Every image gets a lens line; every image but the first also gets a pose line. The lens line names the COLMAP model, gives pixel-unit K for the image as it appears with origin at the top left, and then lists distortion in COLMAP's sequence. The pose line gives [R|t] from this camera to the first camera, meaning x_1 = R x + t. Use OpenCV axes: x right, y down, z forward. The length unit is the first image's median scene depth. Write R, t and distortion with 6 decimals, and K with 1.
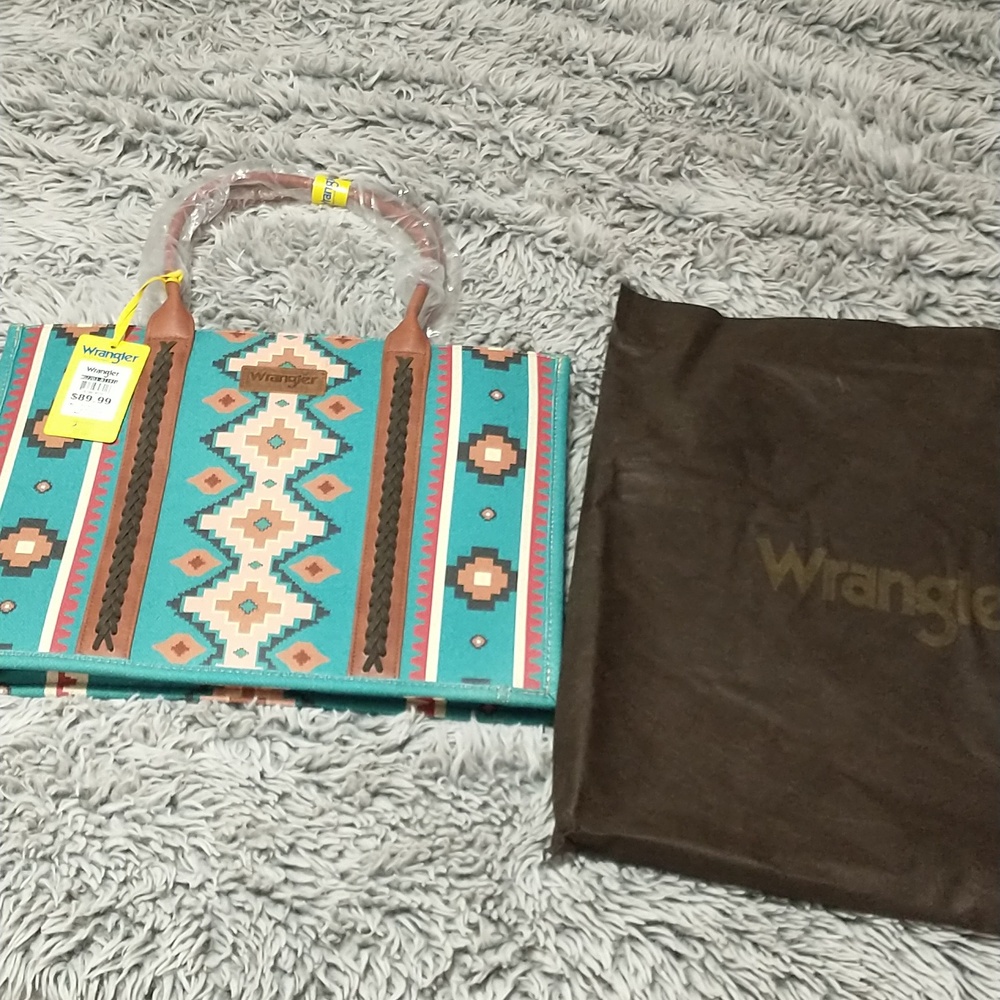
lens RADIAL K [[1704.2, 0, 520.6], [0, 1704.2, 501.4], [0, 0, 1]] dist [0.235370, -0.998618]
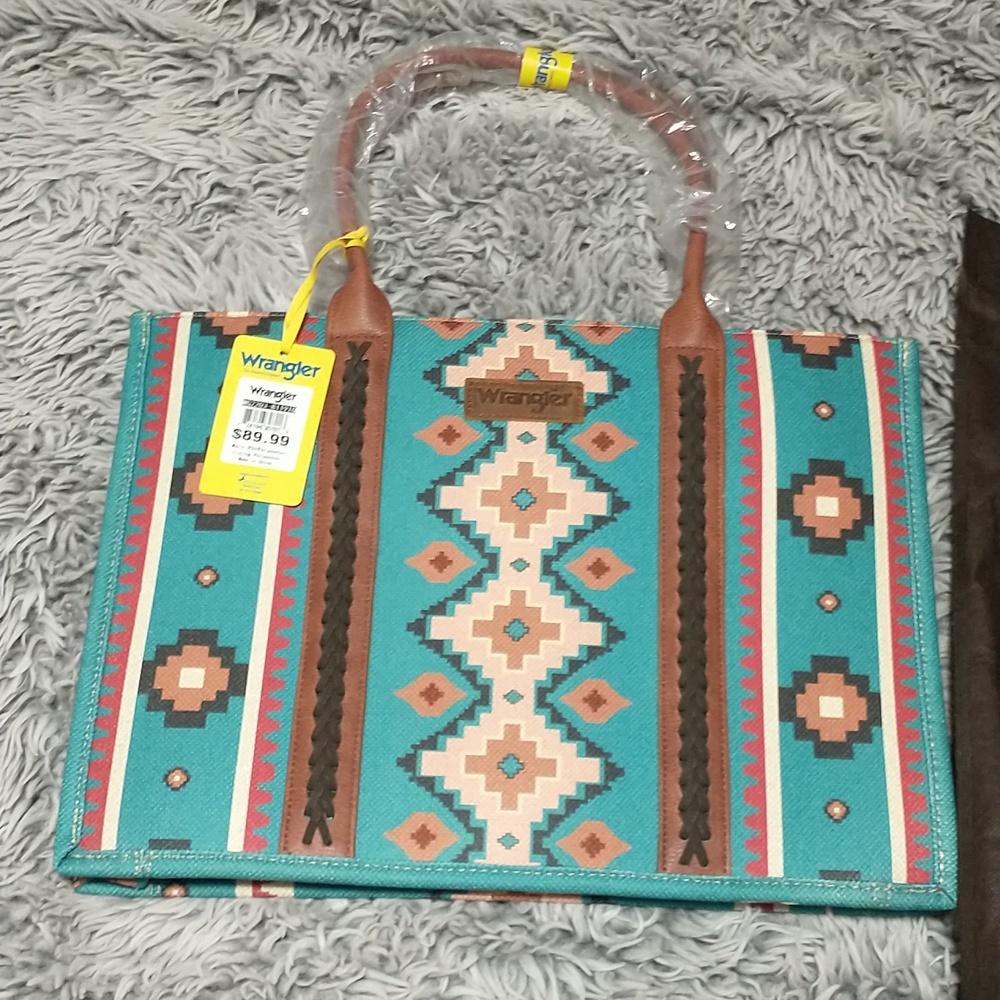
lens RADIAL K [[1704.2, 0, 520.6], [0, 1704.2, 501.4], [0, 0, 1]] dist [0.235370, -0.998618]
pose [[0.999708, -0.015726, -0.018361, -0.118971], [0.019043, 0.980141, 0.197387, -0.157543], [0.014892, -0.197679, 0.980154, 0.278389]]
